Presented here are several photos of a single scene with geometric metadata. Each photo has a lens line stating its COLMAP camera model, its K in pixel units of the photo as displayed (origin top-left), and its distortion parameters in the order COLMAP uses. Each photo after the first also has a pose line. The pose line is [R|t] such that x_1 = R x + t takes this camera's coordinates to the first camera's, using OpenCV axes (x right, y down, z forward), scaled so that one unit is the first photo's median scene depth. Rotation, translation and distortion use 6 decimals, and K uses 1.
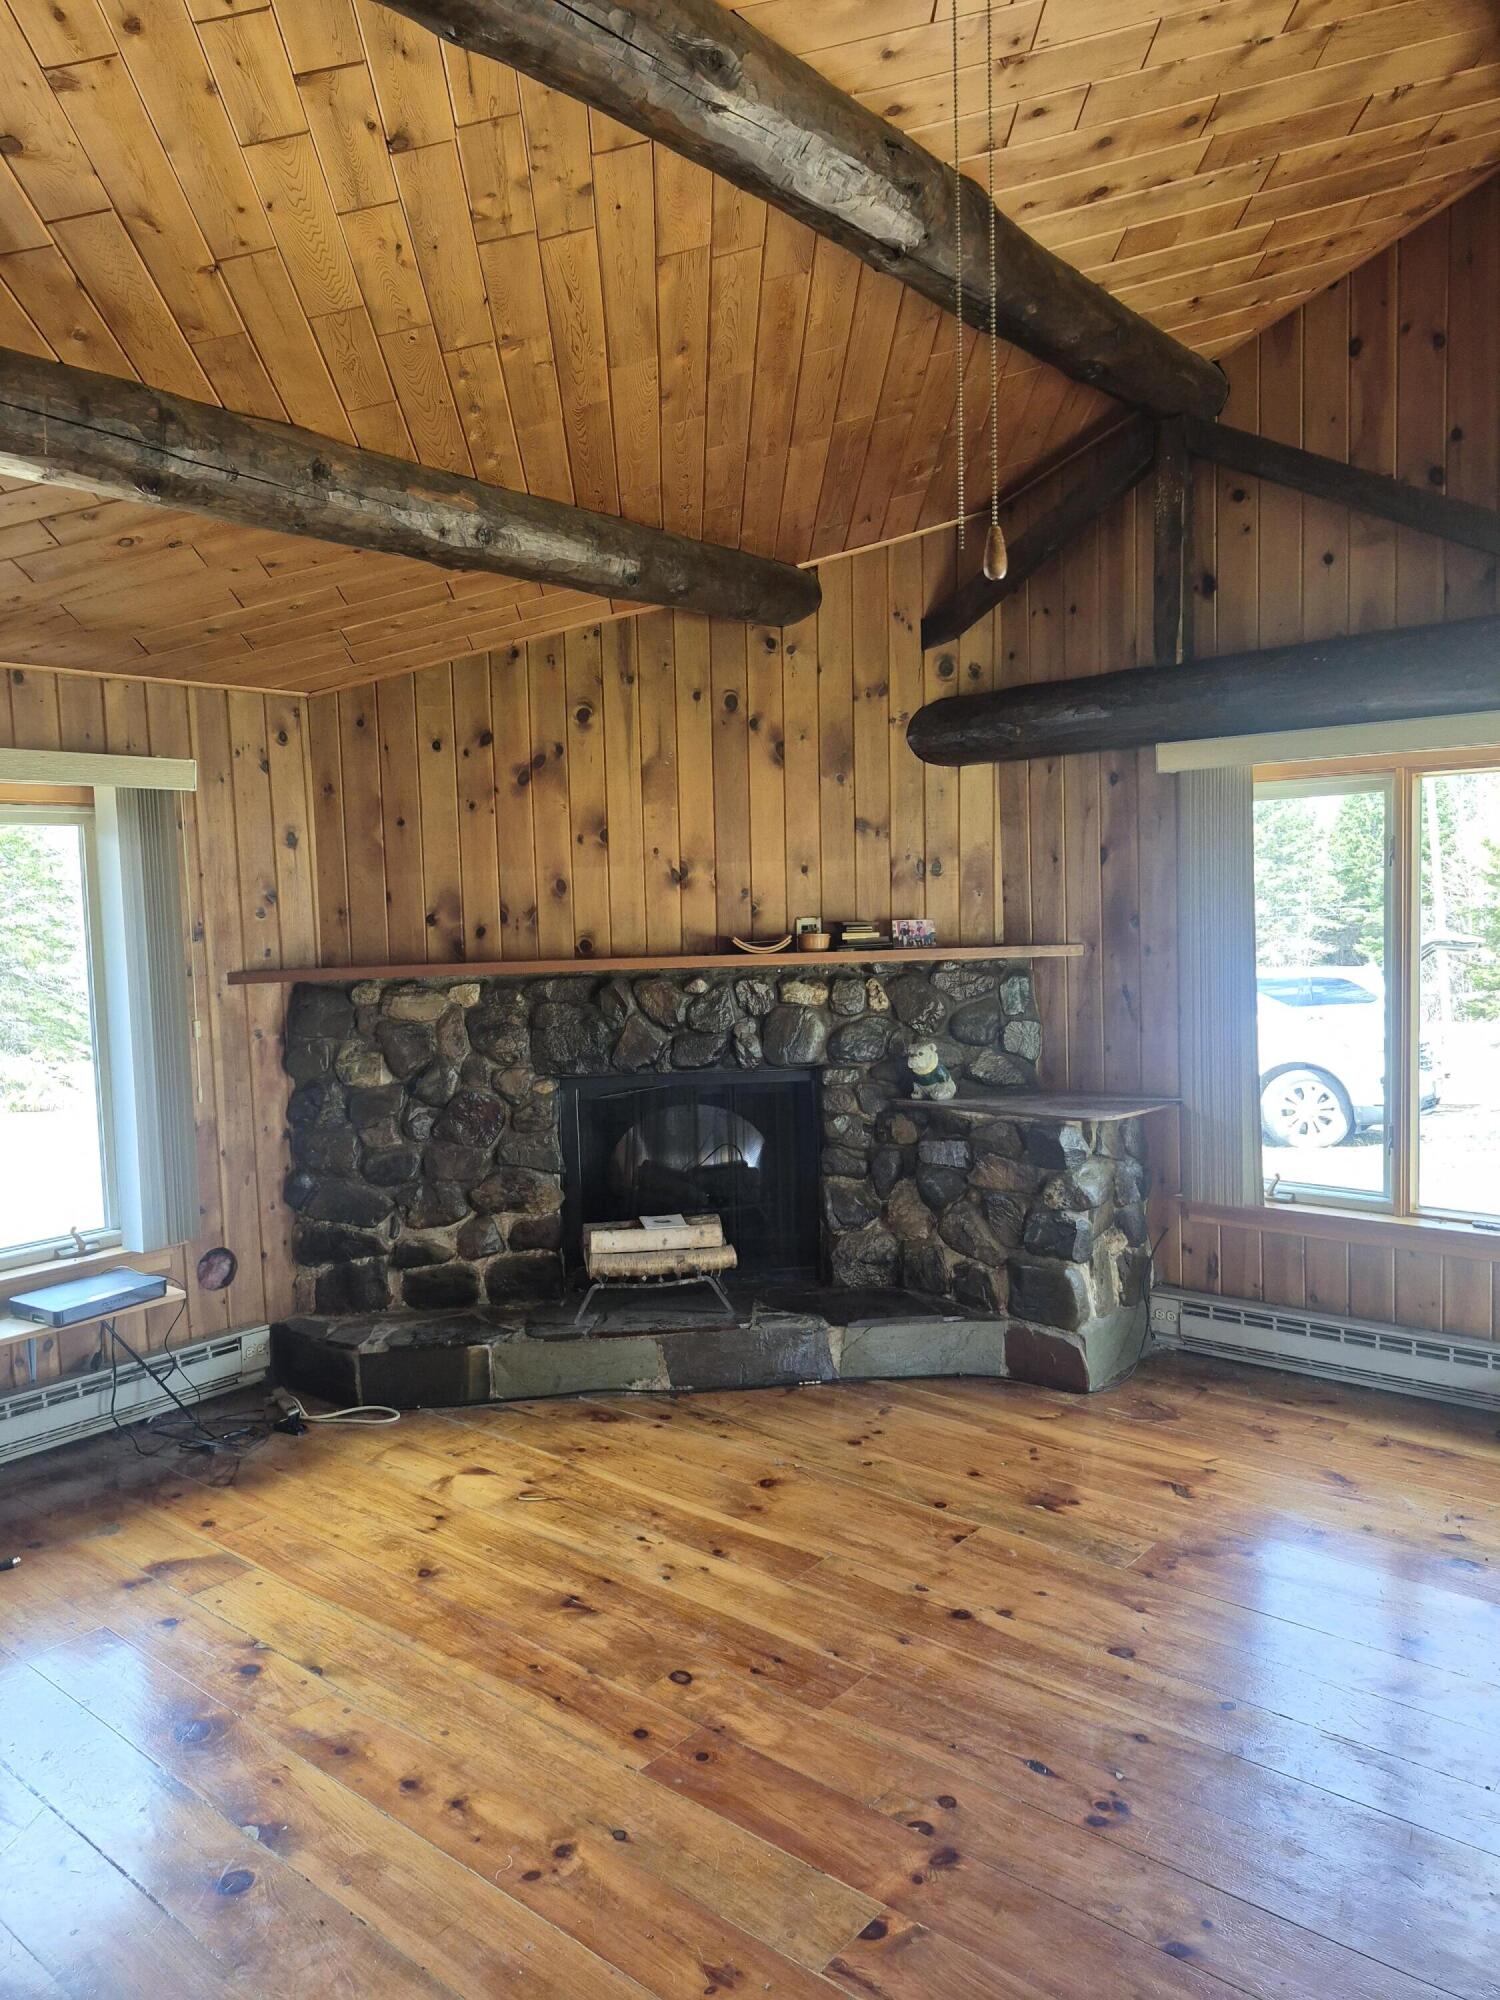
lens RADIAL K [[1377.0, 0, 753.5], [0, 1377.0, 982.3], [0, 0, 1]] dist [0.177460, -0.225260]
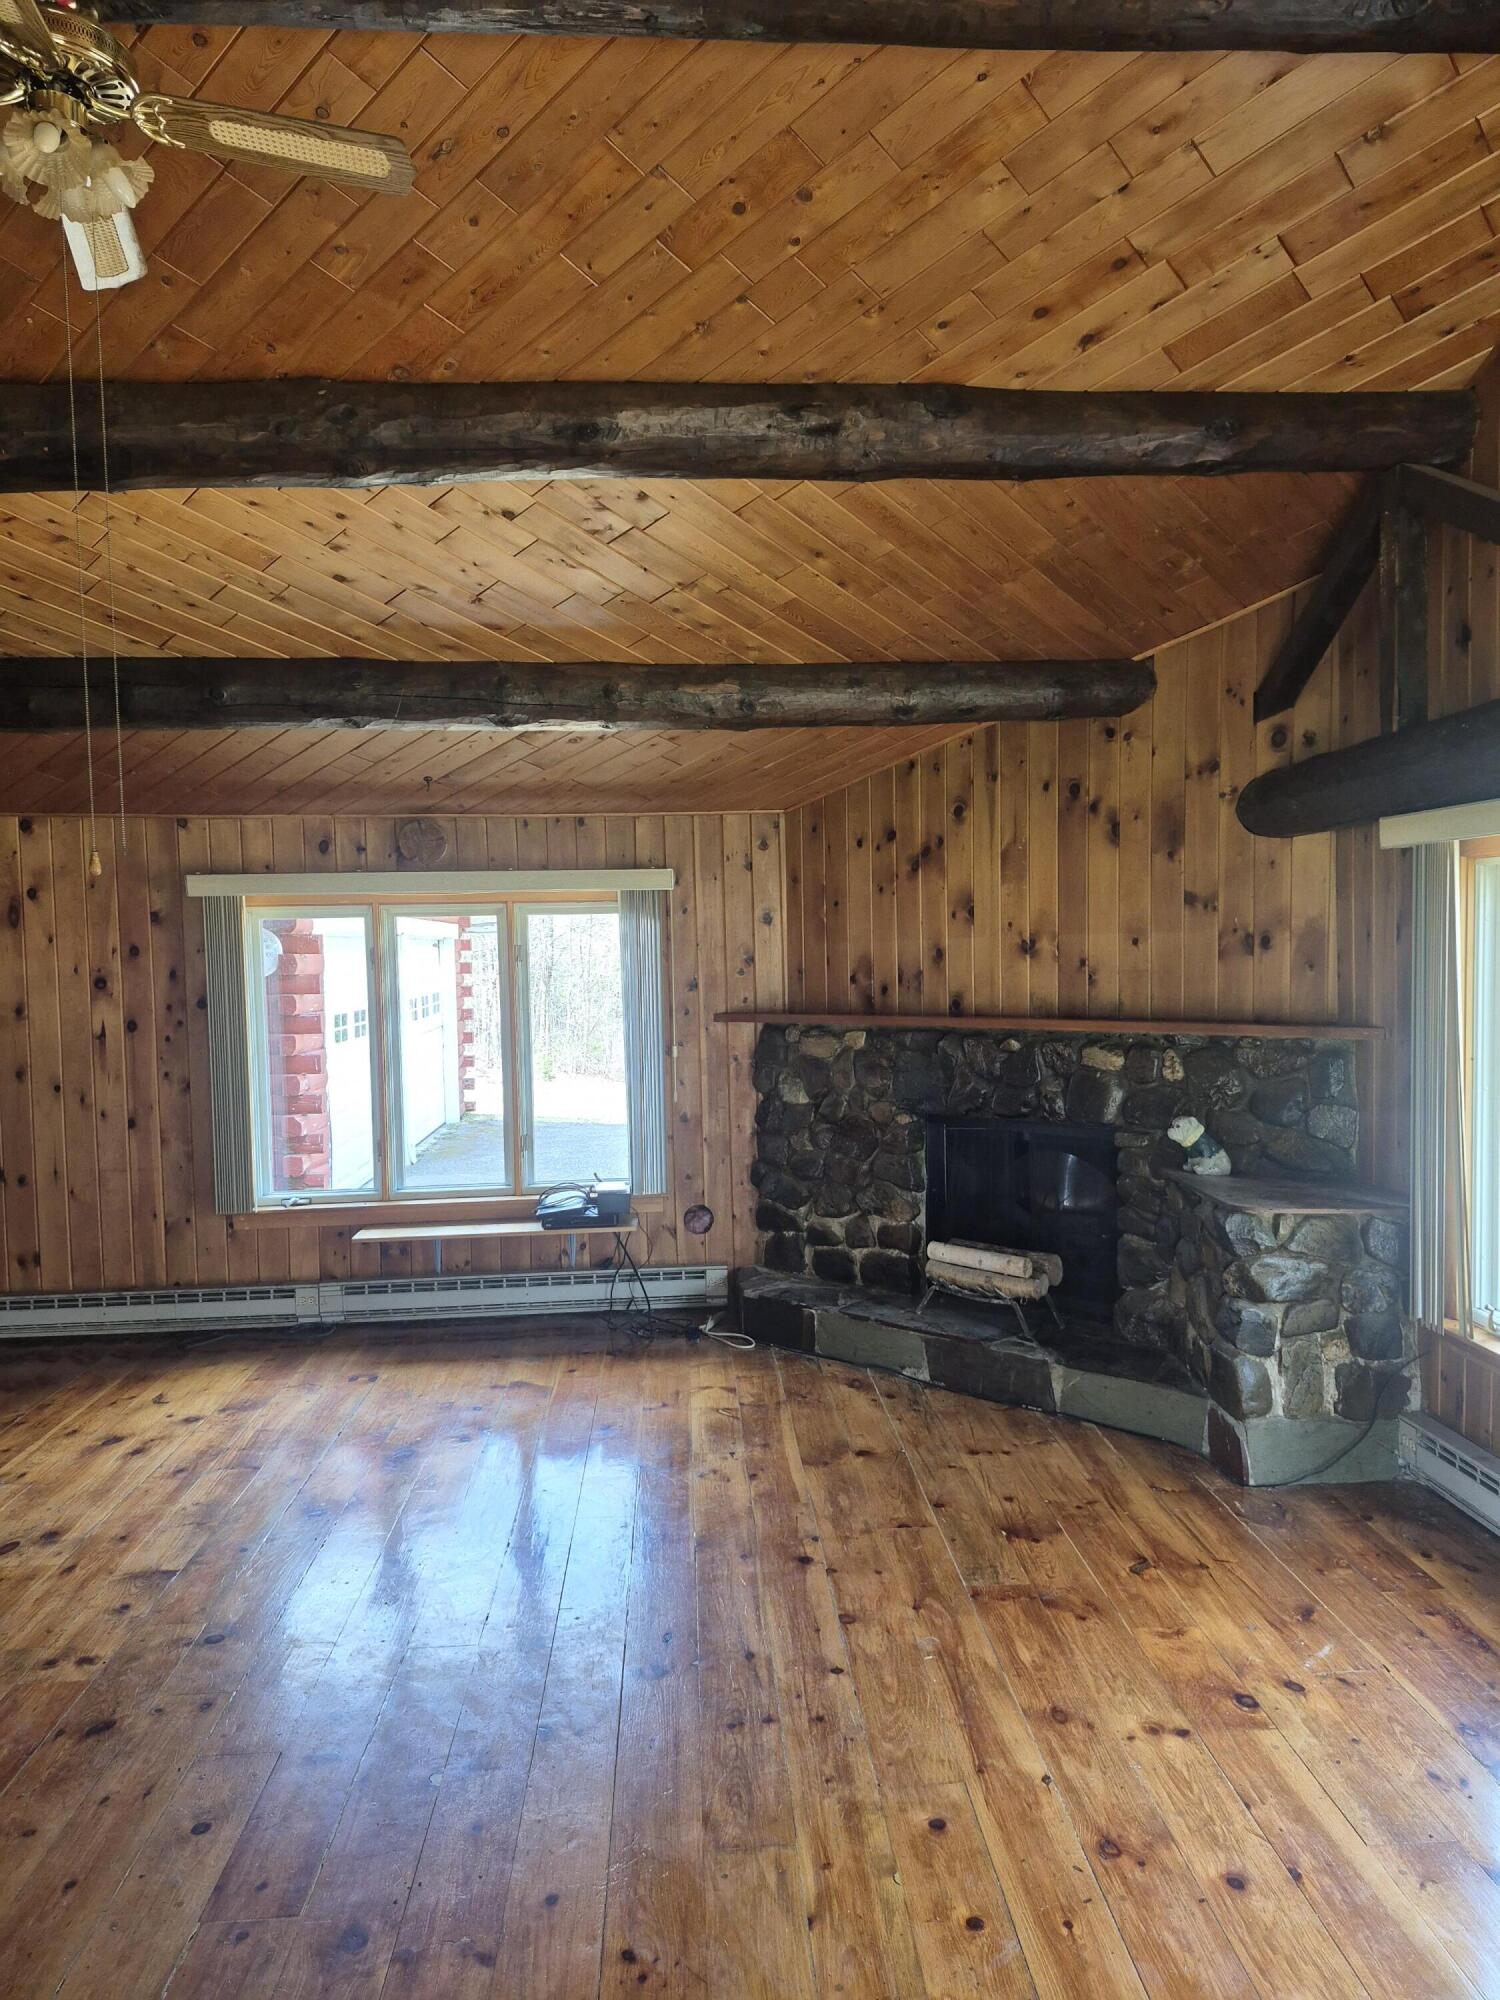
lens RADIAL K [[1358.9, 0, 750.0], [0, 1358.9, 1000.0], [0, 0, 1]] dist [0.126876, -0.001235]
pose [[0.704181, 0.043293, -0.708700, 0.605057], [-0.042581, 0.998918, 0.018712, -0.046327], [0.708743, 0.017001, 0.705262, 0.051804]]
